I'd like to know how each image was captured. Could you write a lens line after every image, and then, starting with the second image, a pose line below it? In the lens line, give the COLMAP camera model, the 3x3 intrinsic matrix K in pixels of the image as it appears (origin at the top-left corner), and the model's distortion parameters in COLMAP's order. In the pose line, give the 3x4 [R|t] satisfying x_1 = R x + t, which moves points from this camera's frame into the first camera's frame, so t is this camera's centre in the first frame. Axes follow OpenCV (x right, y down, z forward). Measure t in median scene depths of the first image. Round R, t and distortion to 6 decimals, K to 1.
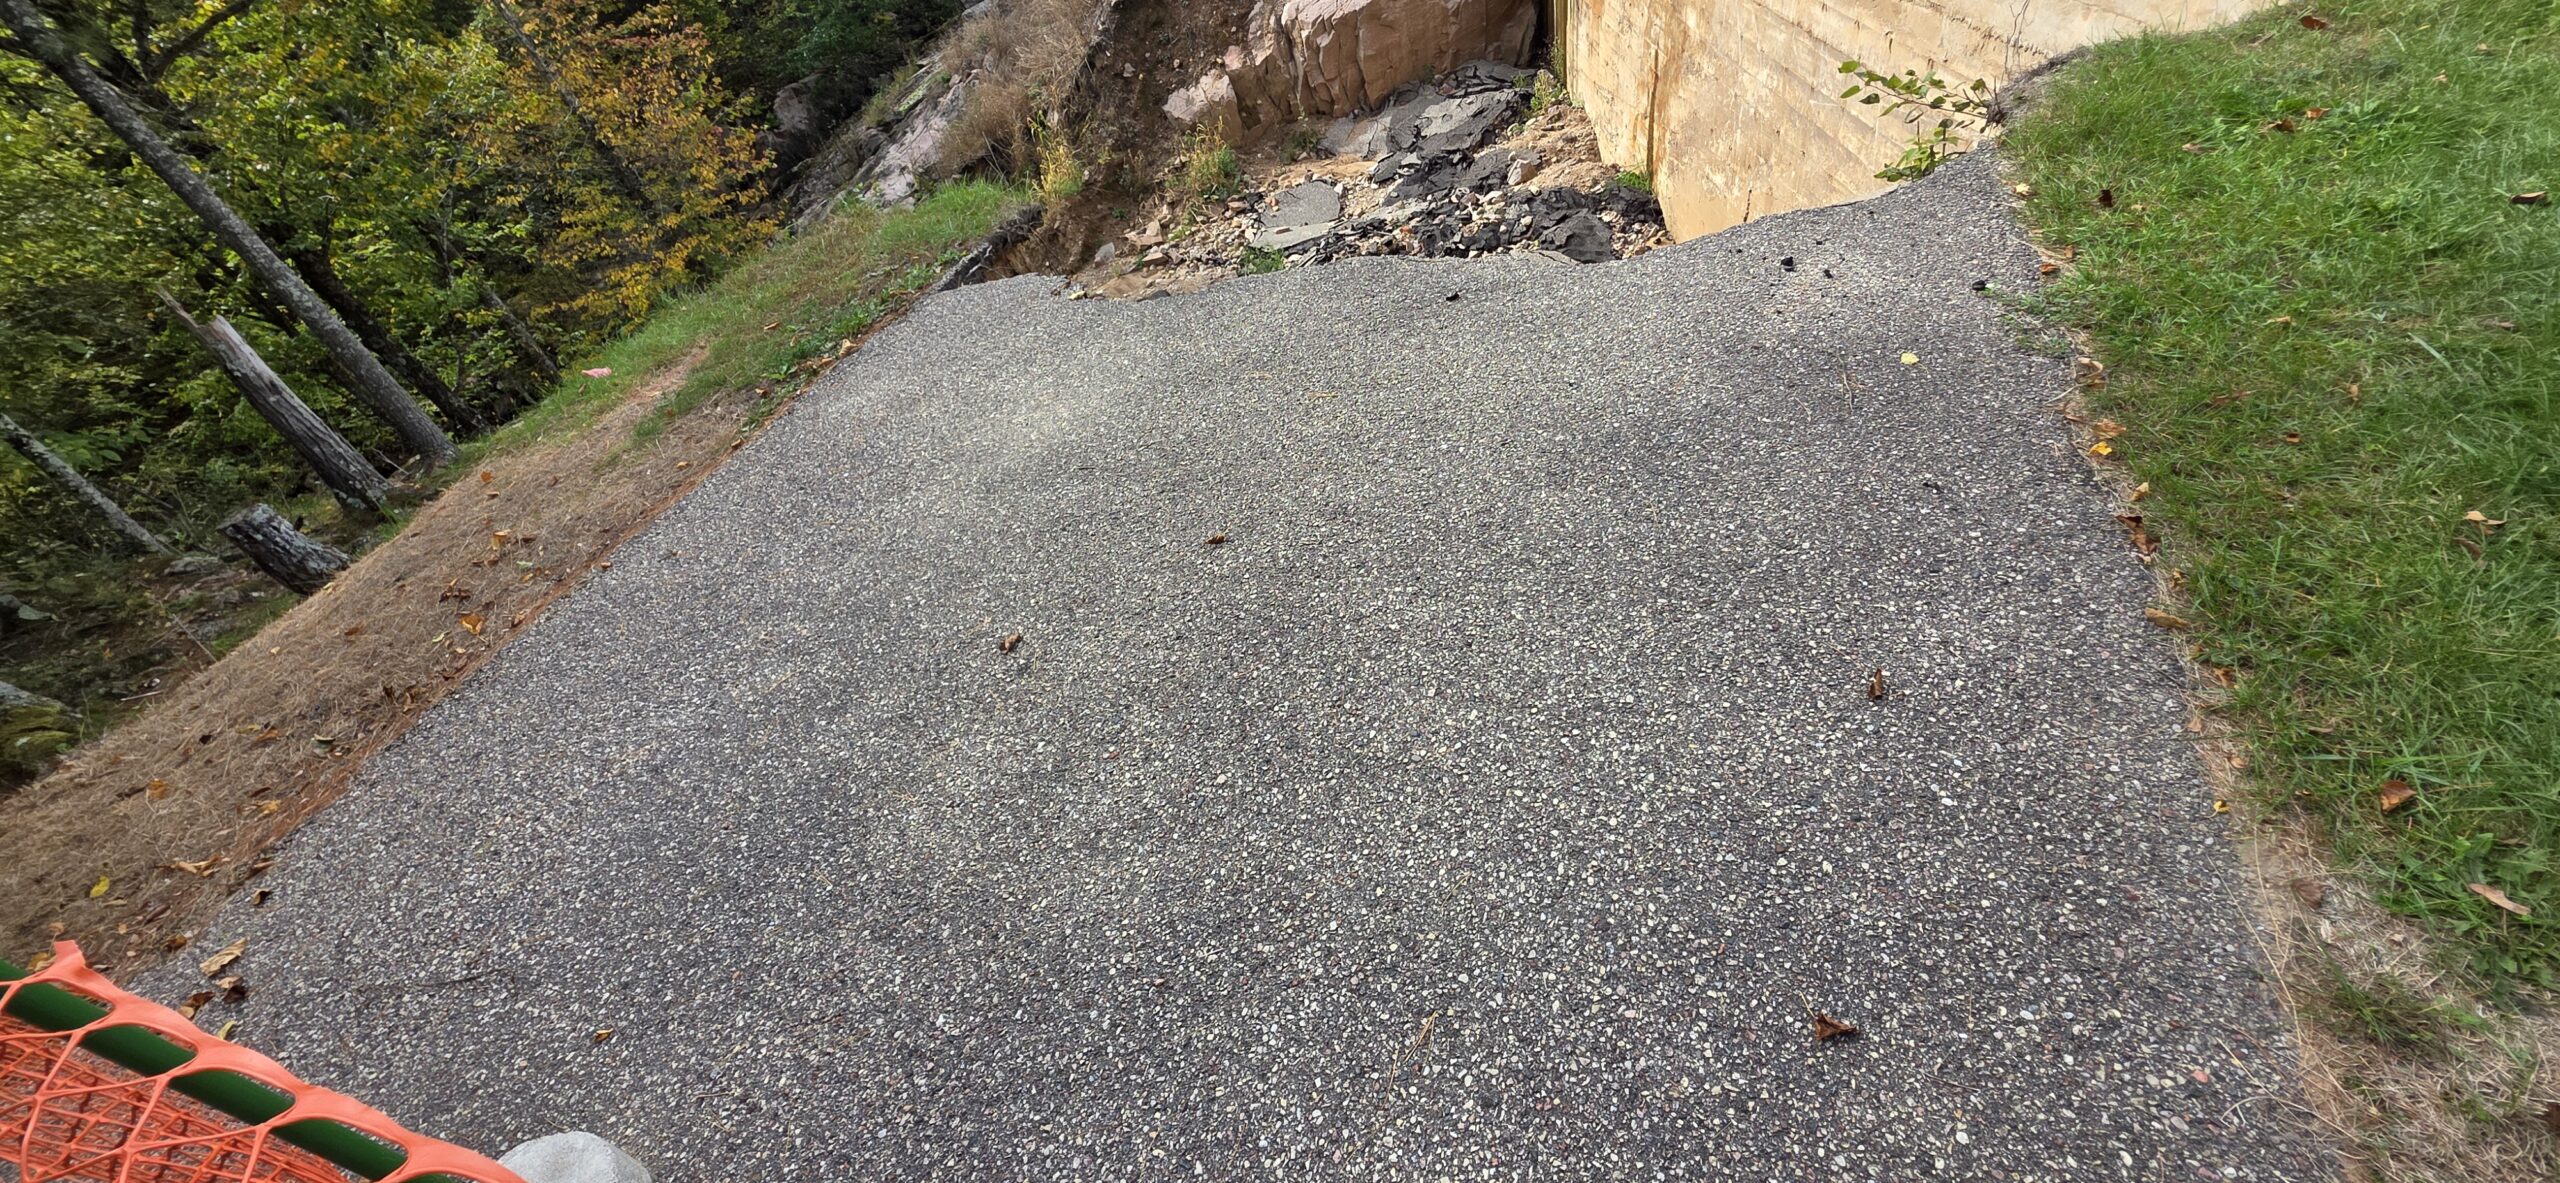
lens RADIAL K [[1016.8, 0, 1283.8], [0, 1016.8, 589.1], [0, 0, 1]] dist [-0.001374, -0.000358]
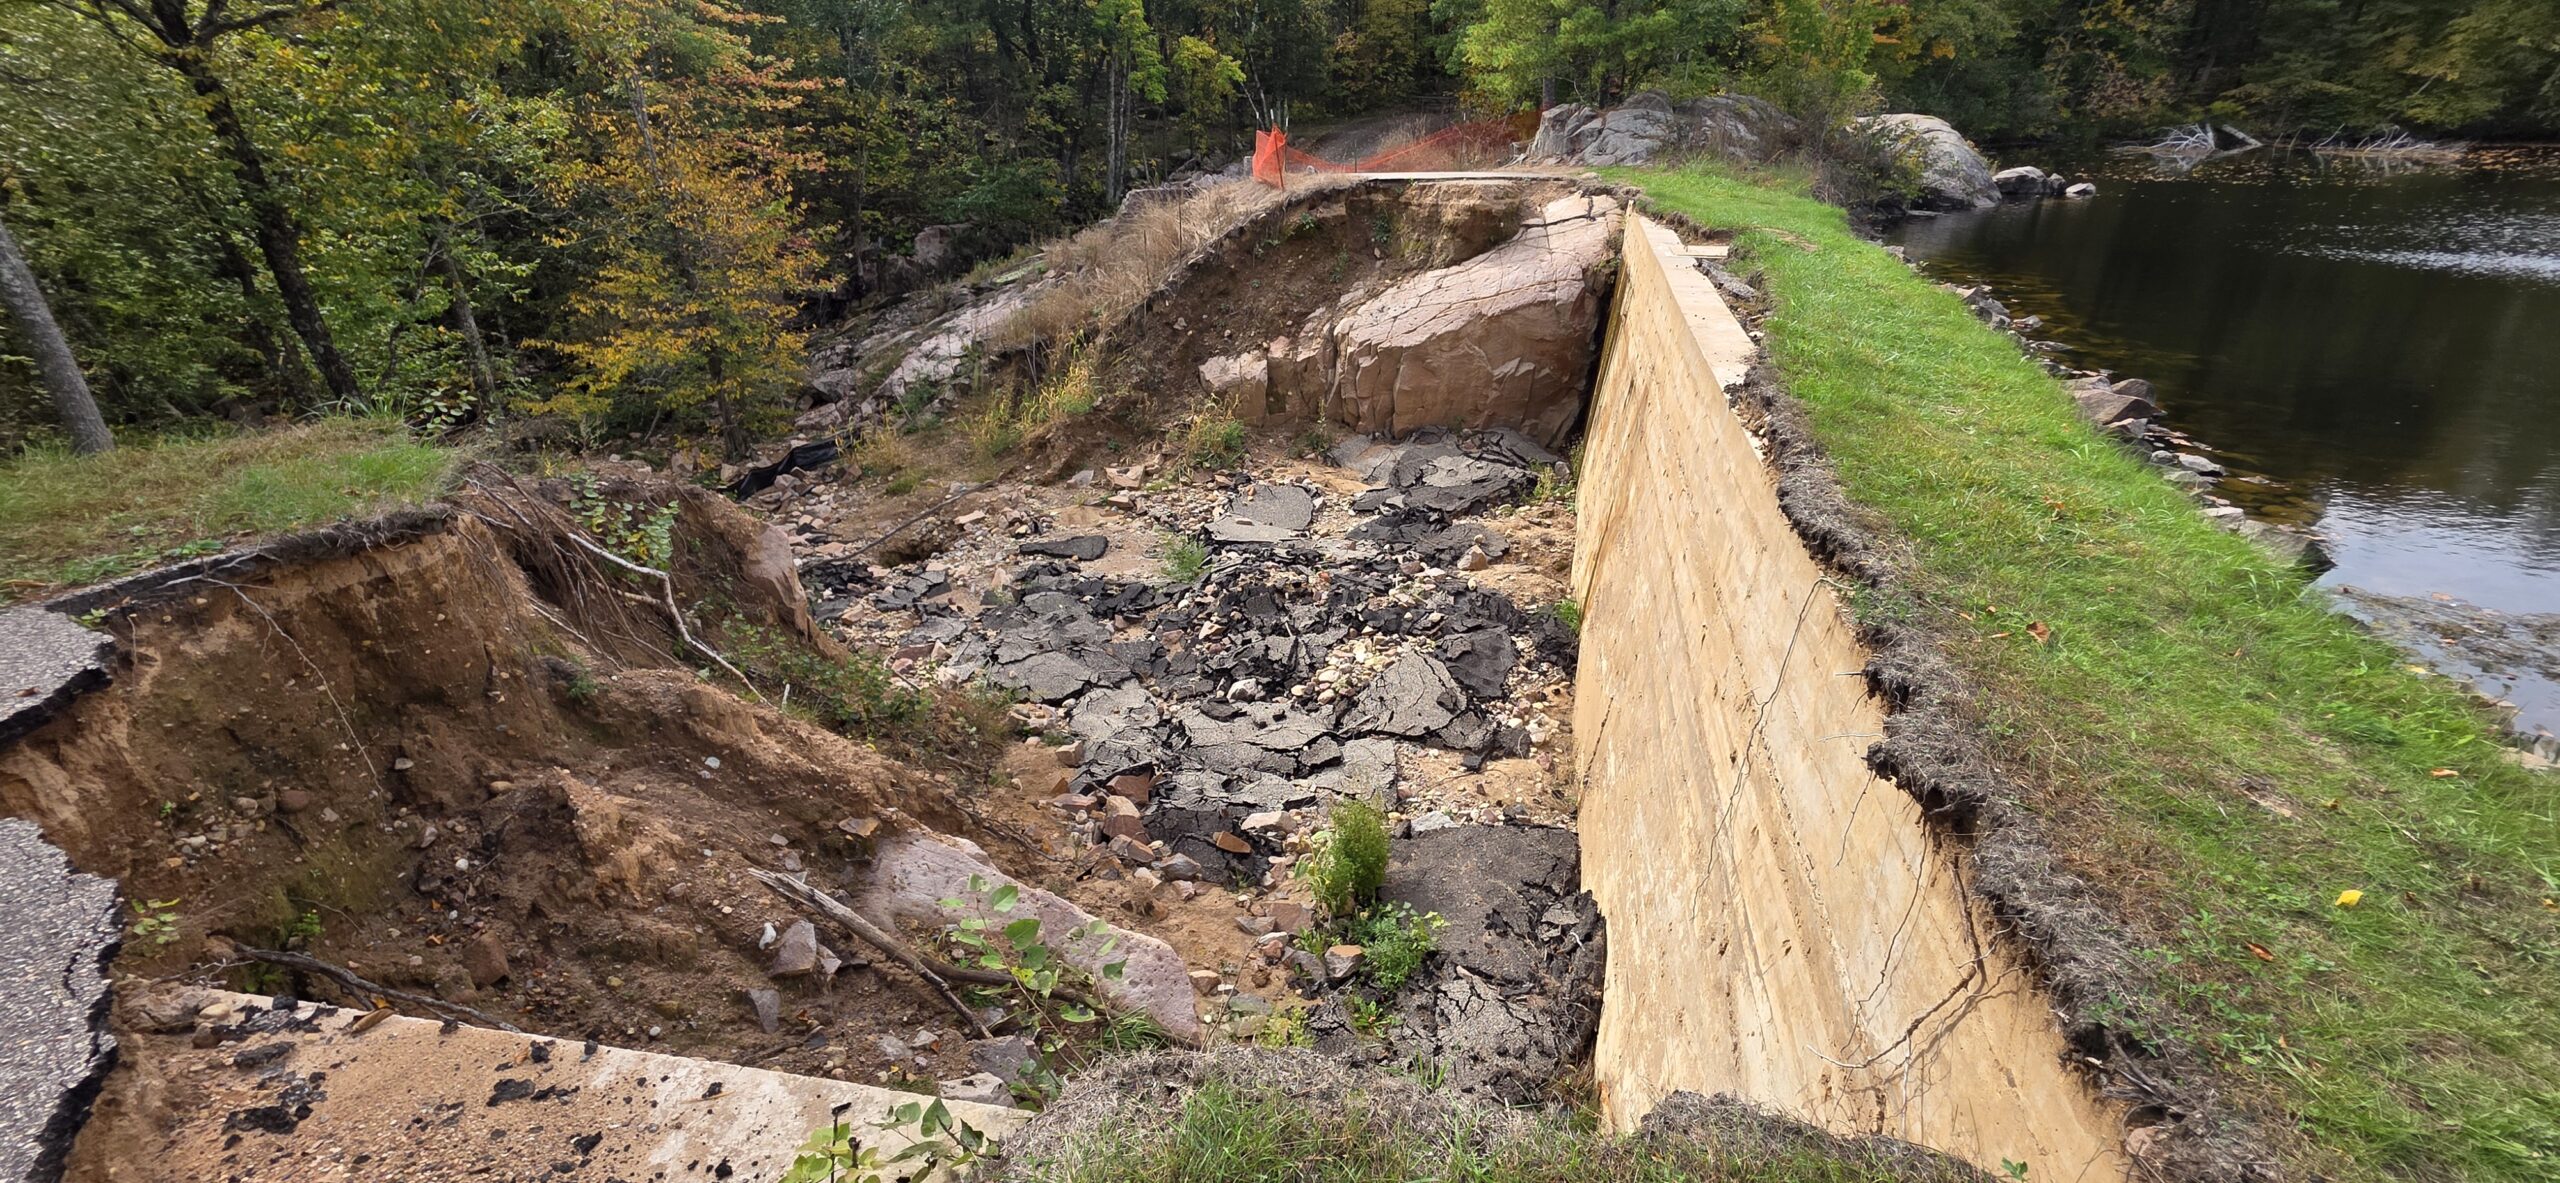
lens RADIAL K [[1016.8, 0, 1281.4], [0, 1016.8, 592.0], [0, 0, 1]] dist [-0.001374, -0.000358]
pose [[0.934618, 0.345412, -0.084732, 0.126967], [-0.355501, 0.914283, -0.194180, -0.110383], [0.010397, 0.211607, 0.977300, 0.069962]]
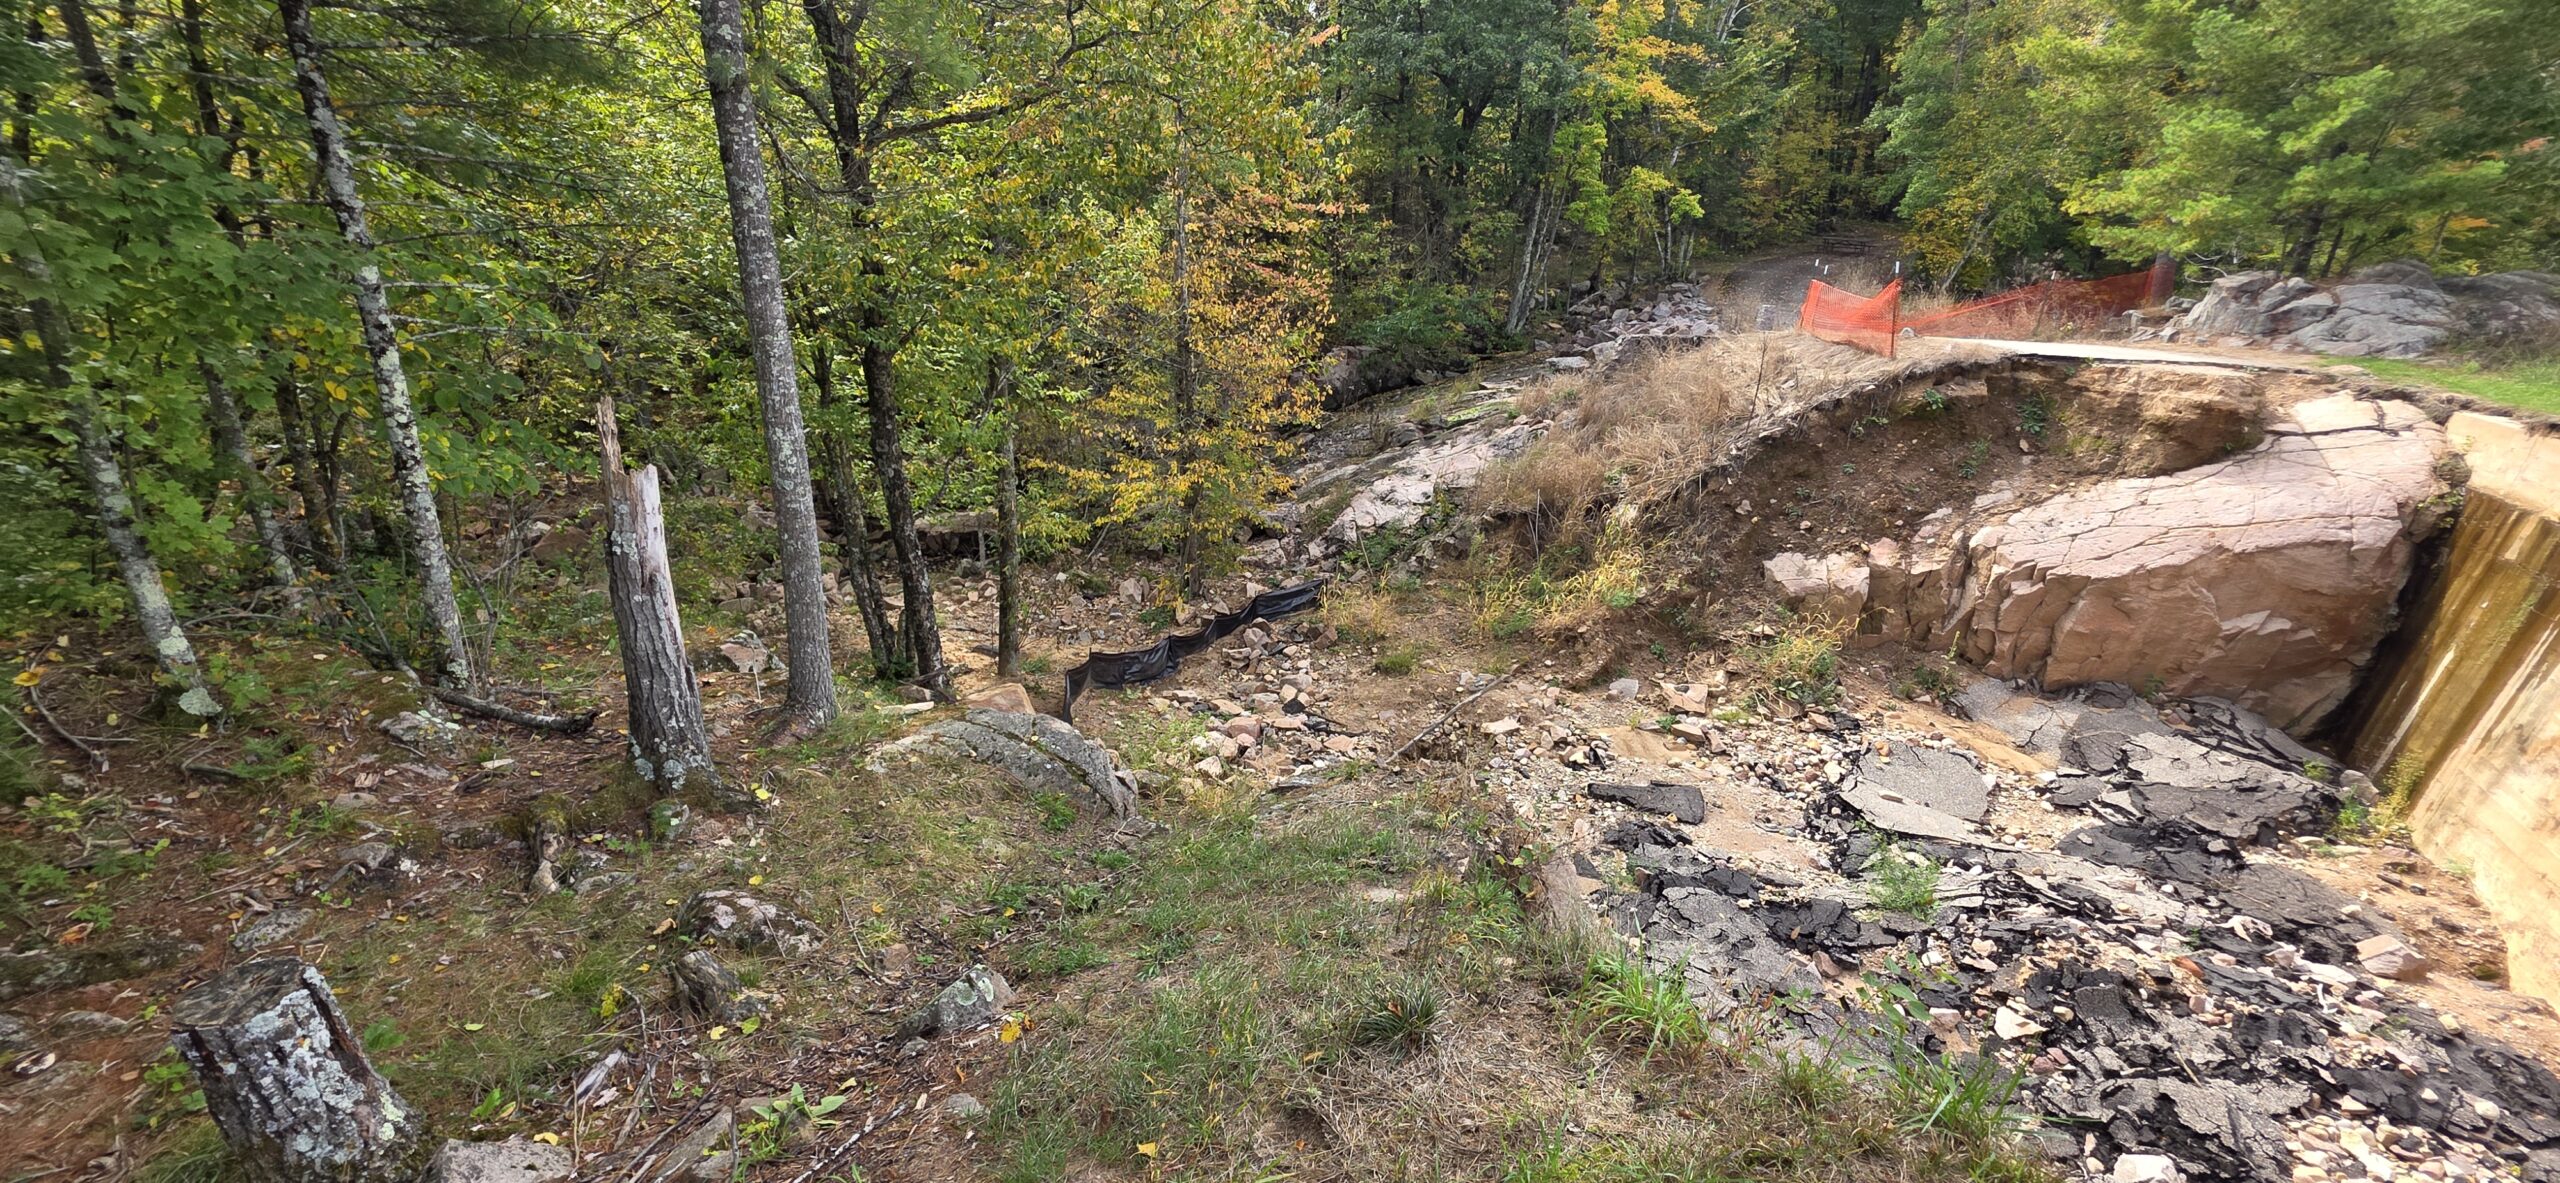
lens RADIAL K [[1016.8, 0, 1280.7], [0, 1016.8, 592.7], [0, 0, 1]] dist [-0.001374, -0.000358]
pose [[0.837311, 0.447940, -0.313463, -0.188826], [-0.516813, 0.835536, -0.186507, -0.109088], [0.178366, 0.318167, 0.931105, 0.195524]]
